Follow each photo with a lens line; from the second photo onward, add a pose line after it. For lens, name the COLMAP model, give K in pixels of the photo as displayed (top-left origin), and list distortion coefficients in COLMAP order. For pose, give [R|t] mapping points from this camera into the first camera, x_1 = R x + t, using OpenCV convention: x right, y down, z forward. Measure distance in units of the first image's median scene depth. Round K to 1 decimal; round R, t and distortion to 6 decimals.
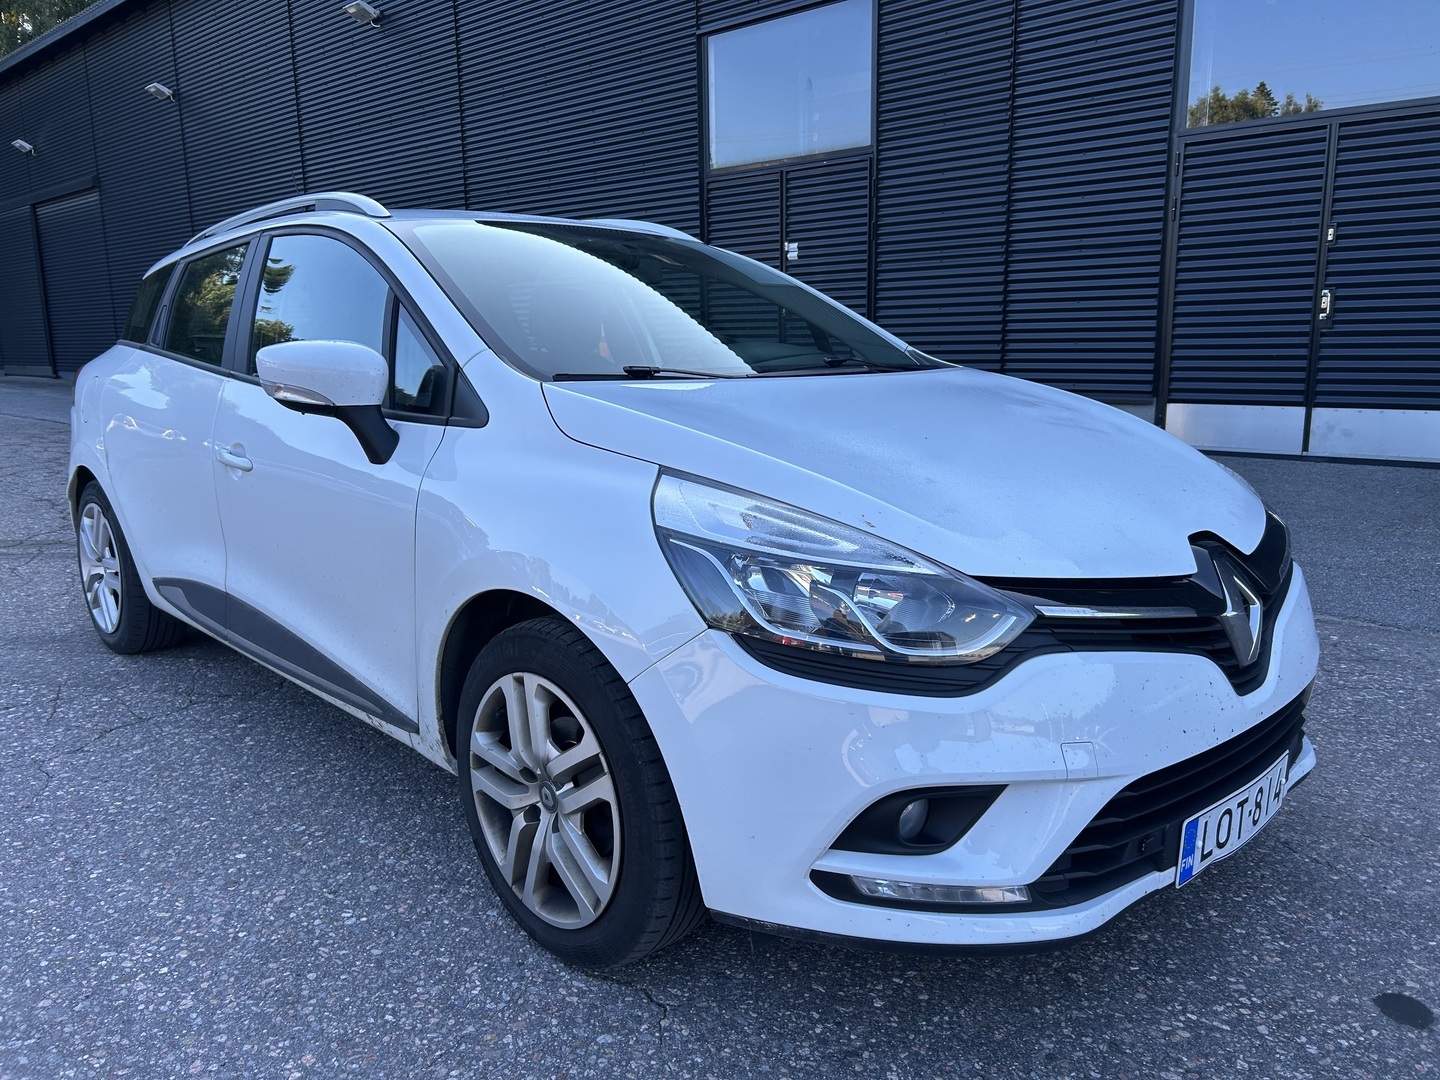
lens RADIAL K [[1082.3, 0, 720.2], [0, 1082.3, 543.6], [0, 0, 1]] dist [0.049594, -0.054499]
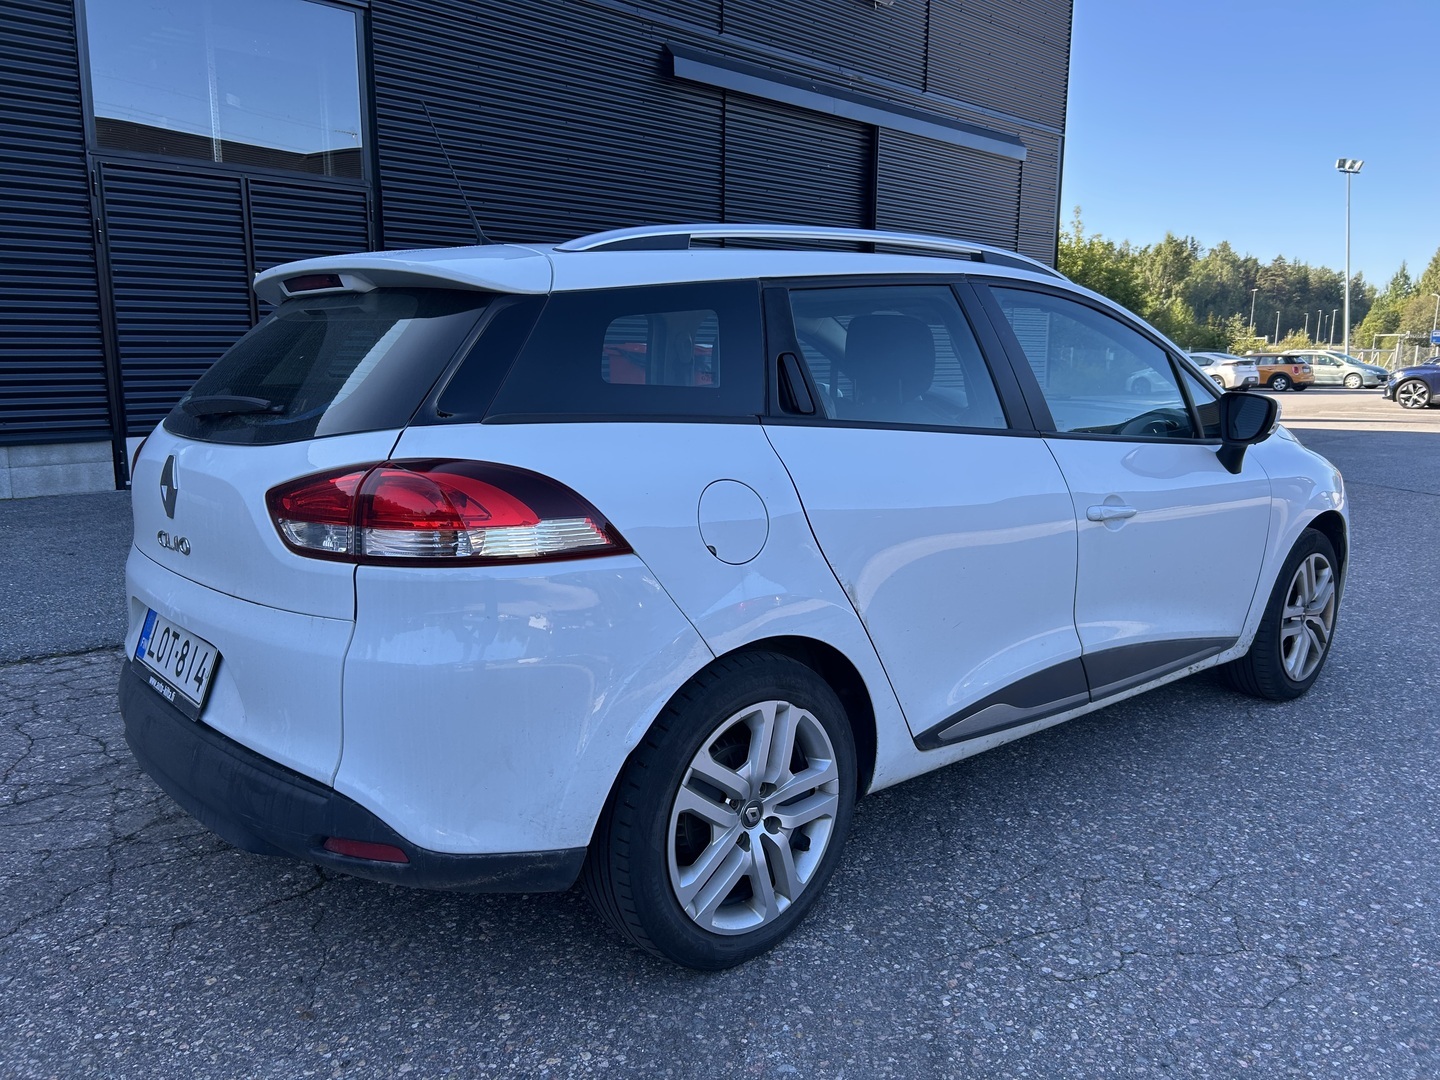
lens RADIAL K [[1082.3, 0, 720.8], [0, 1082.3, 537.2], [0, 0, 1]] dist [0.049594, -0.054499]
pose [[0.042166, -0.159771, 0.986253, -1.342237], [0.180640, 0.972082, 0.149753, -0.248115], [-0.982645, 0.171842, 0.069850, 1.176851]]
